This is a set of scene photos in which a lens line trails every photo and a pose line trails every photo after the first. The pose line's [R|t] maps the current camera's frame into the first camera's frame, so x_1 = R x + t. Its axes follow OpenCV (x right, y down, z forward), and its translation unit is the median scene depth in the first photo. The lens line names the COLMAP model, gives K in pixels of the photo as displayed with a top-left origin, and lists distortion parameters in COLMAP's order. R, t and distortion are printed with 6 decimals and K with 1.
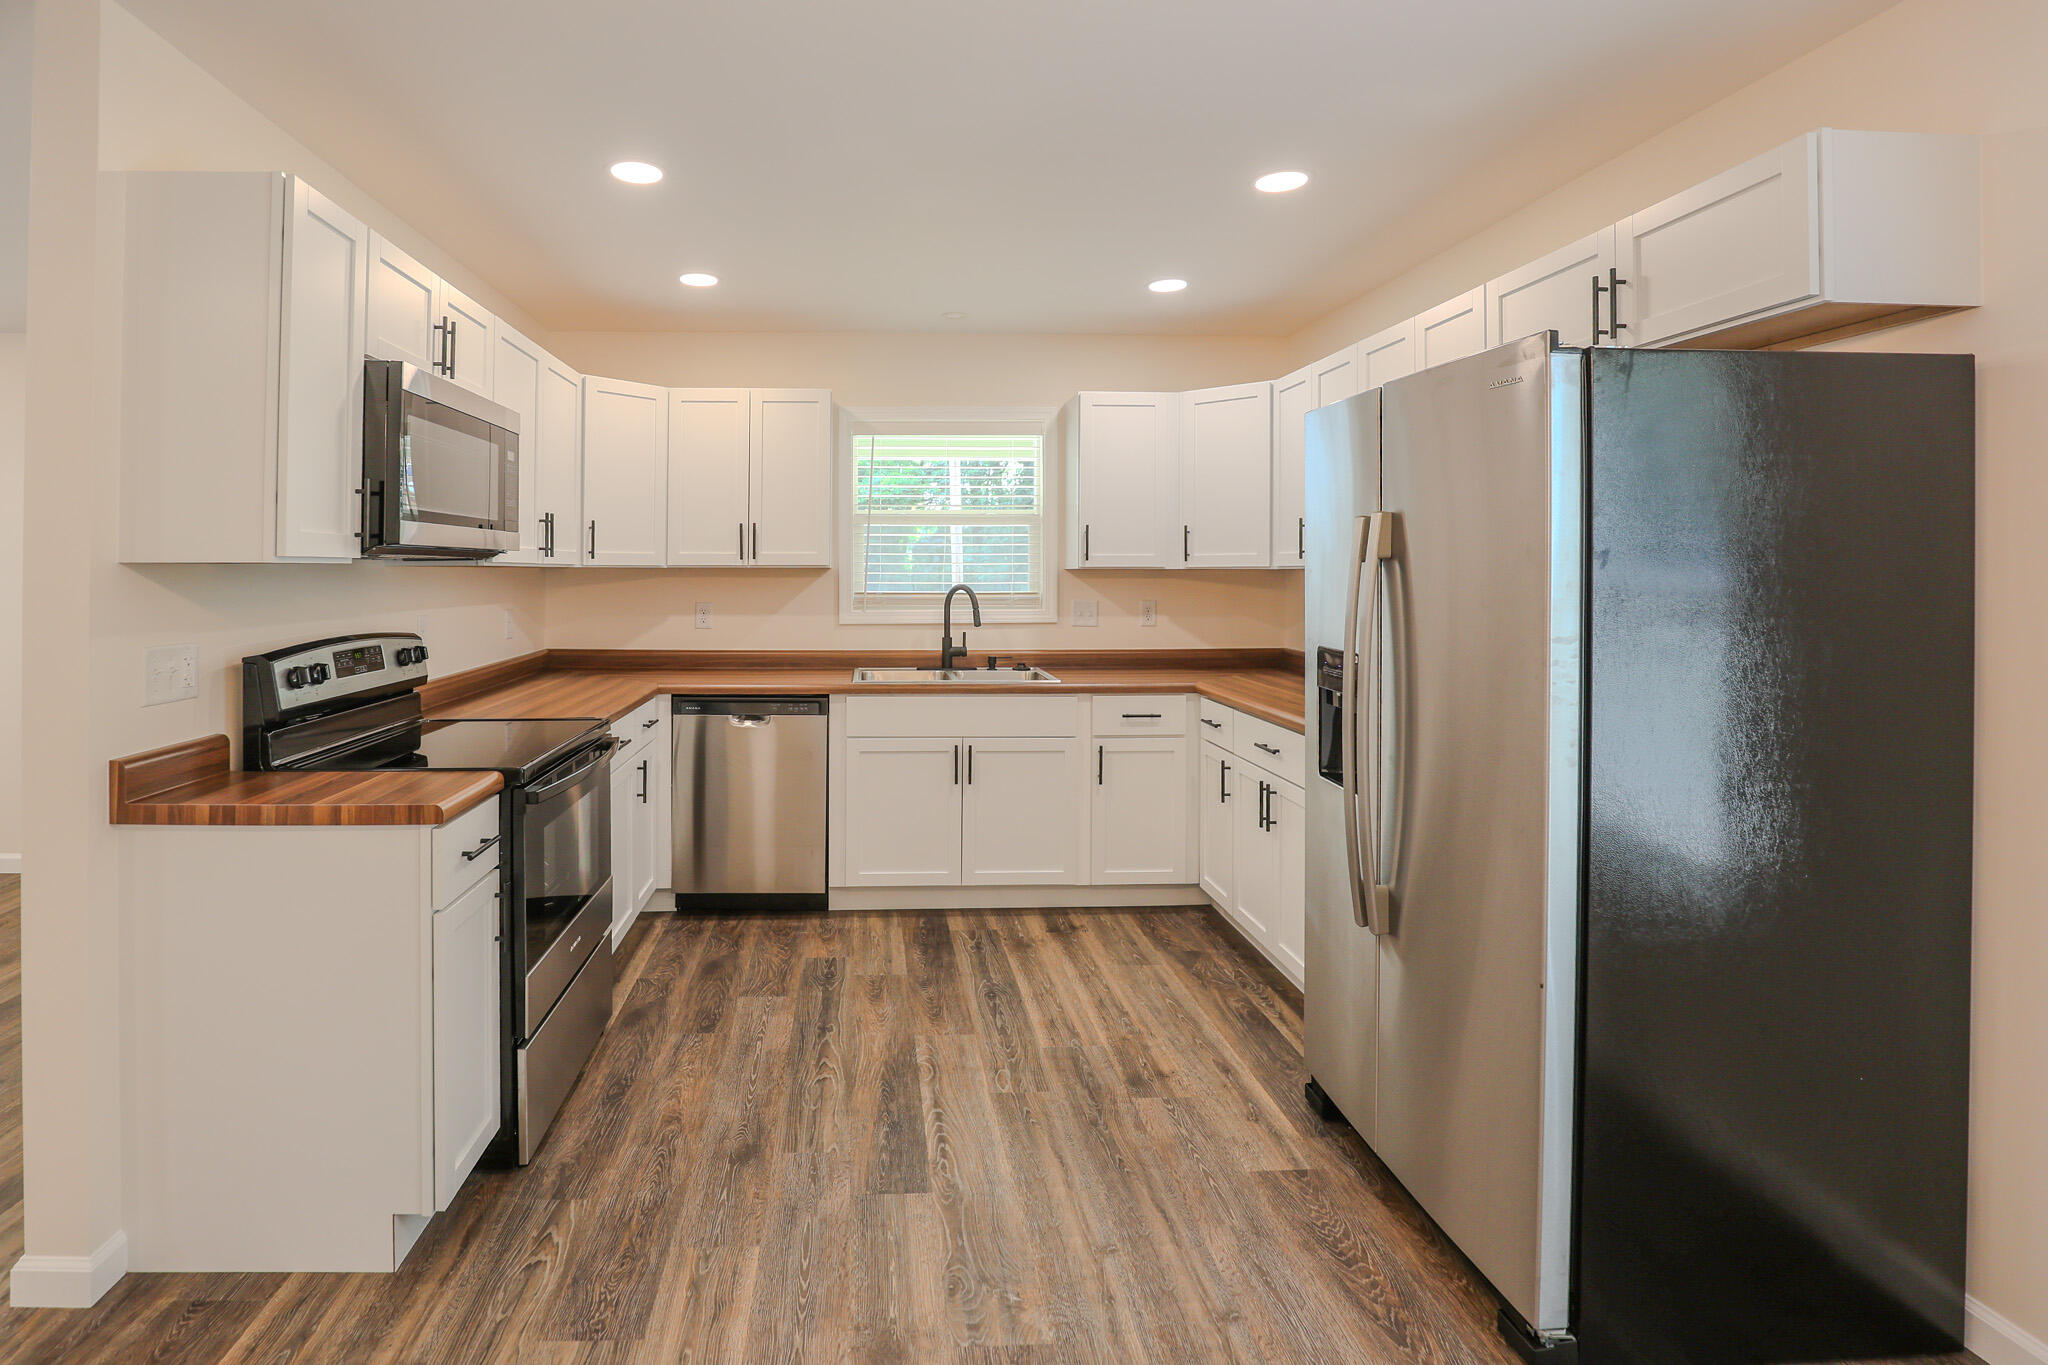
lens RADIAL K [[966.6, 0, 922.8], [0, 966.6, 703.8], [0, 0, 1]] dist [-0.000290, -0.019098]
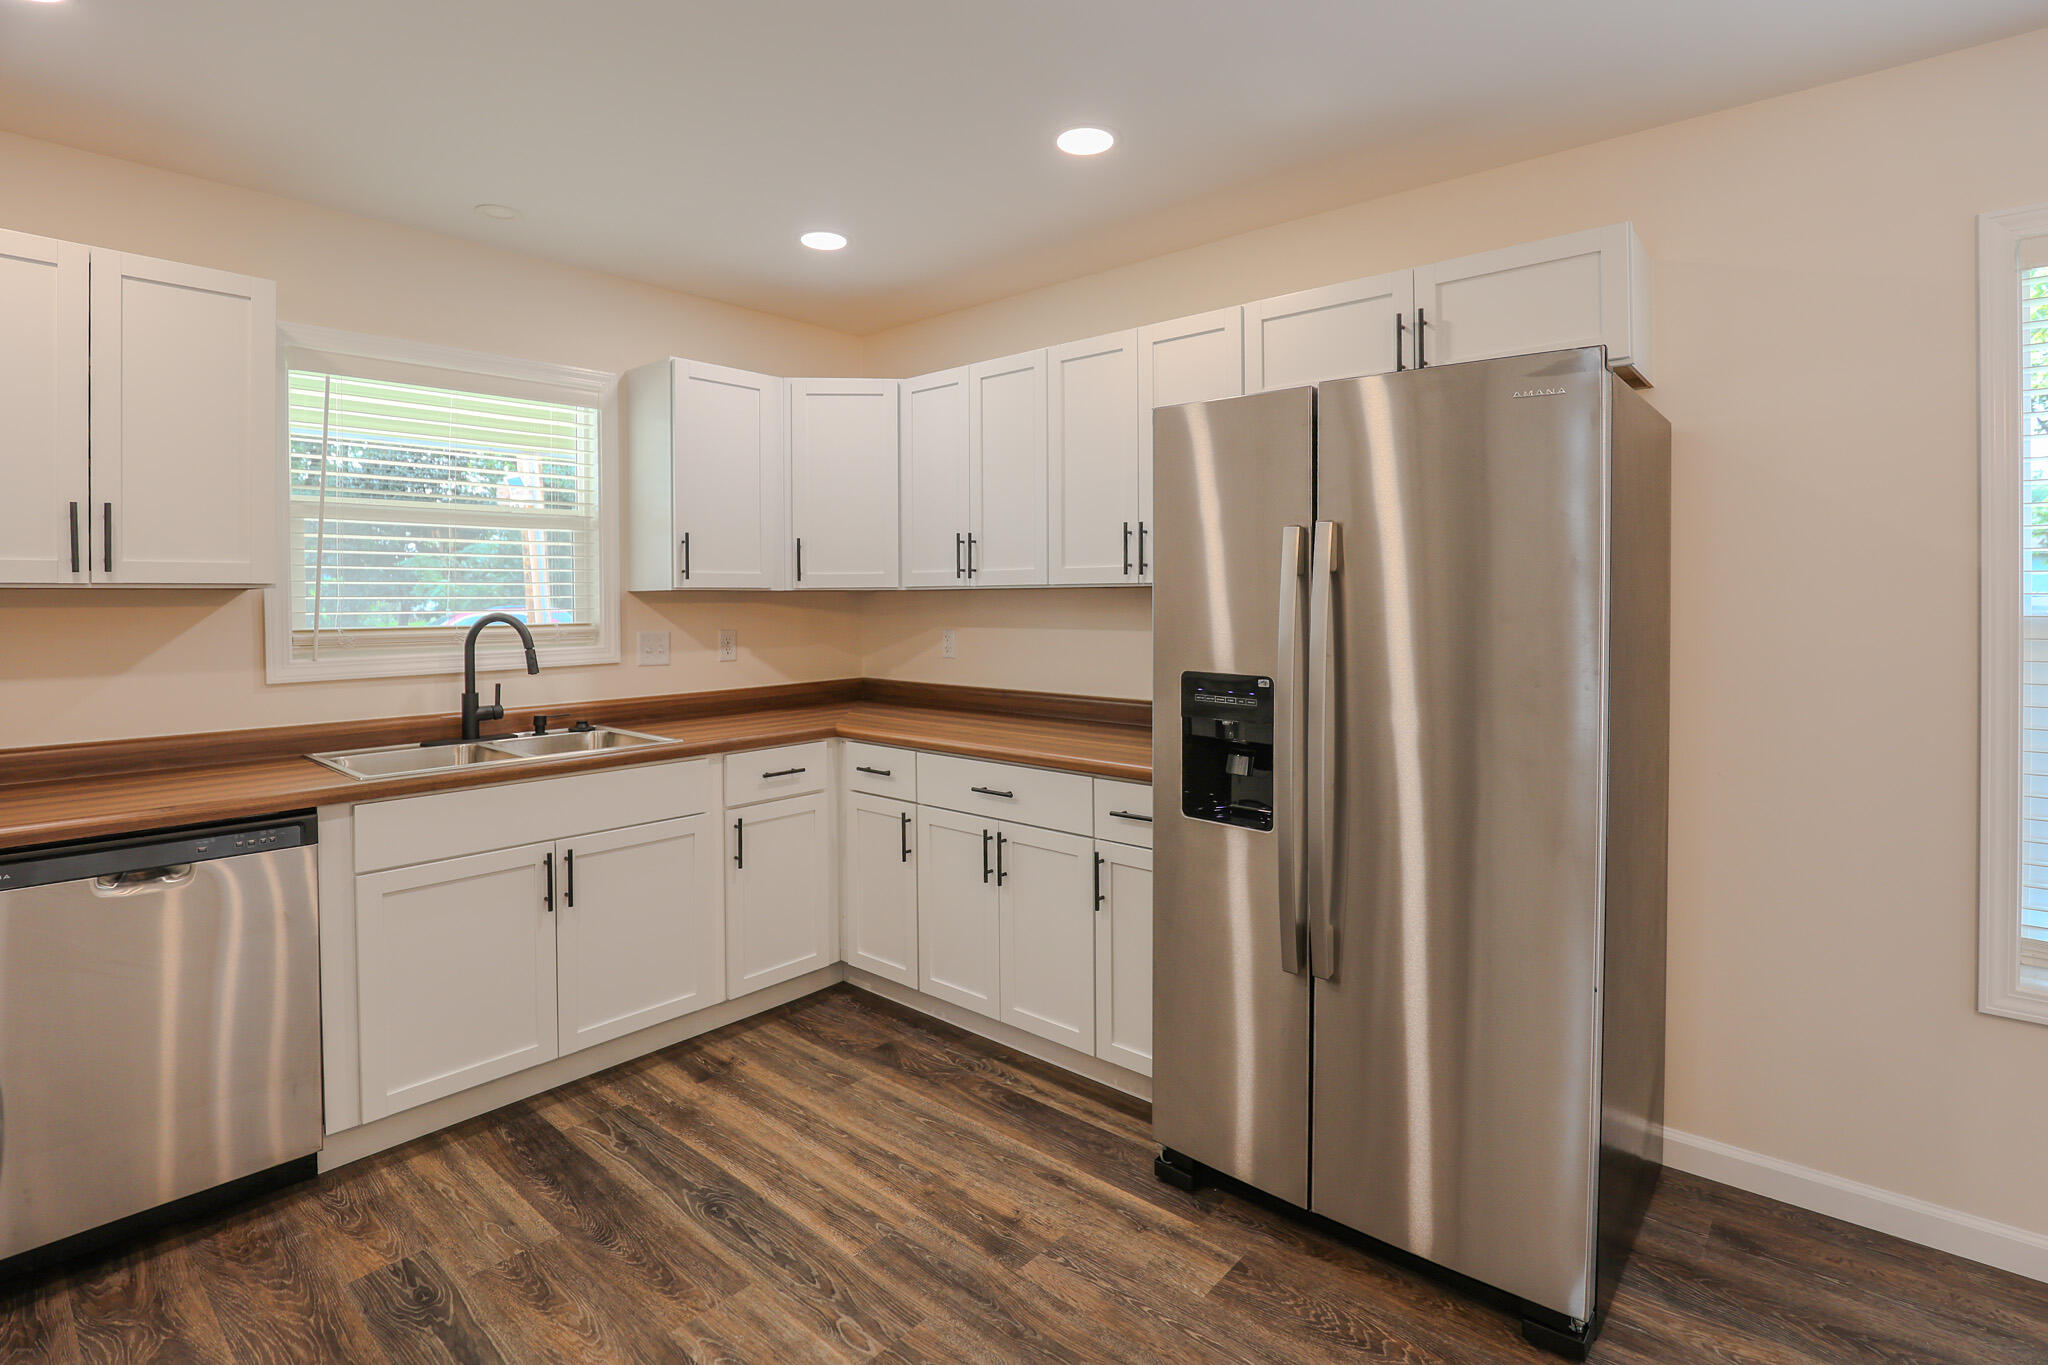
lens RADIAL K [[967.9, 0, 1008.9], [0, 967.9, 689.0], [0, 0, 1]] dist [-0.033920, 0.009513]
pose [[0.698438, -0.070590, 0.712180, -0.212747], [0.102432, 0.994738, -0.001859, -0.036961], [-0.708302, 0.074249, 0.701994, 0.312922]]
